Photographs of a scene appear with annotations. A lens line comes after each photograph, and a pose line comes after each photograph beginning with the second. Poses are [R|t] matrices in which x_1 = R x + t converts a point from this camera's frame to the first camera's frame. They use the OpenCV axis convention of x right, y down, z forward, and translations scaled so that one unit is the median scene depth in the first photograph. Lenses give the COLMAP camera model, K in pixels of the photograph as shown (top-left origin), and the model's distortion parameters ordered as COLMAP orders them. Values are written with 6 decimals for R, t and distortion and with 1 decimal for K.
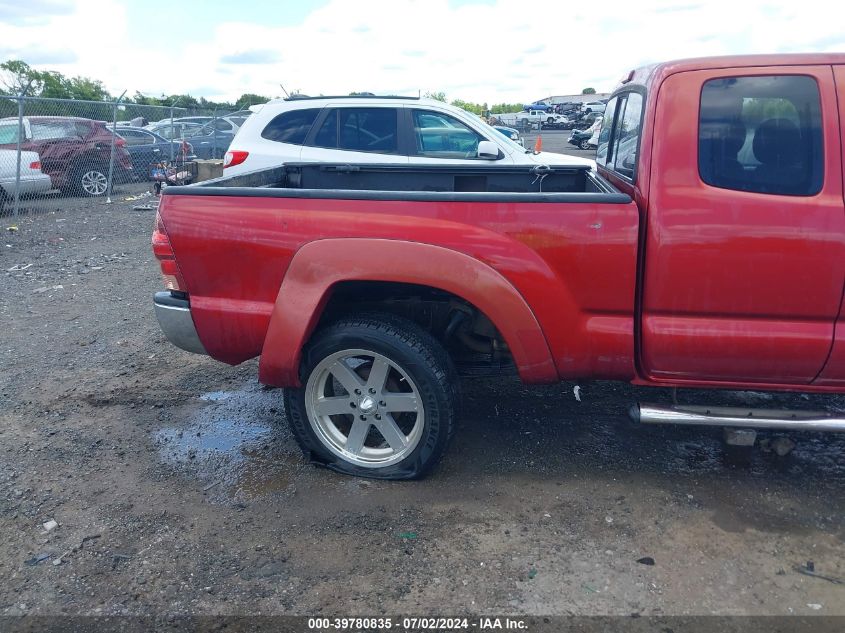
lens RADIAL K [[677.1, 0, 422.5], [0, 677.1, 316.5], [0, 0, 1]] dist [-0.010890, -0.004166]
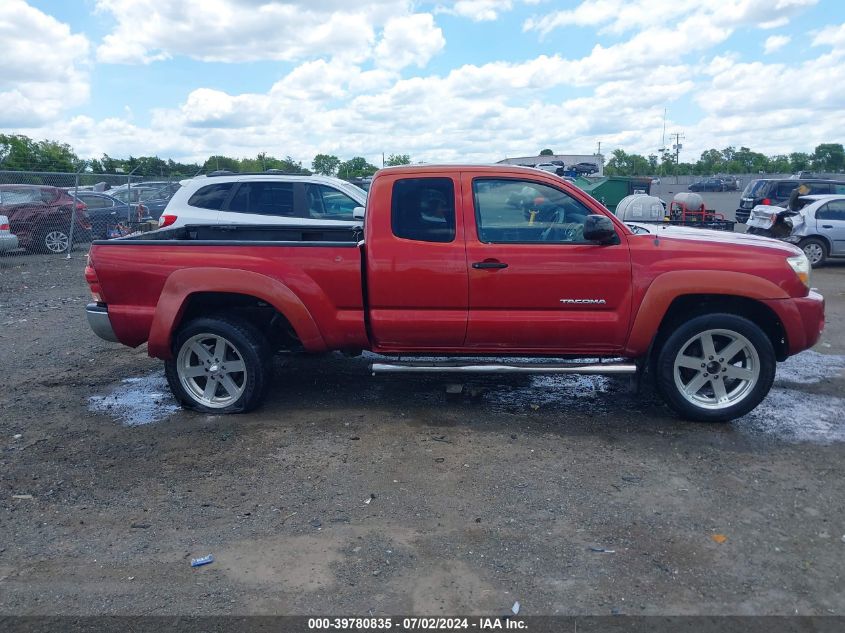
lens RADIAL K [[677.1, 0, 422.5], [0, 677.1, 316.5], [0, 0, 1]] dist [-0.010890, -0.004166]
pose [[0.998904, -0.013264, 0.044882, 0.273730], [0.016963, 0.996400, -0.083065, 0.115387], [-0.043618, 0.083736, 0.995533, -0.526884]]
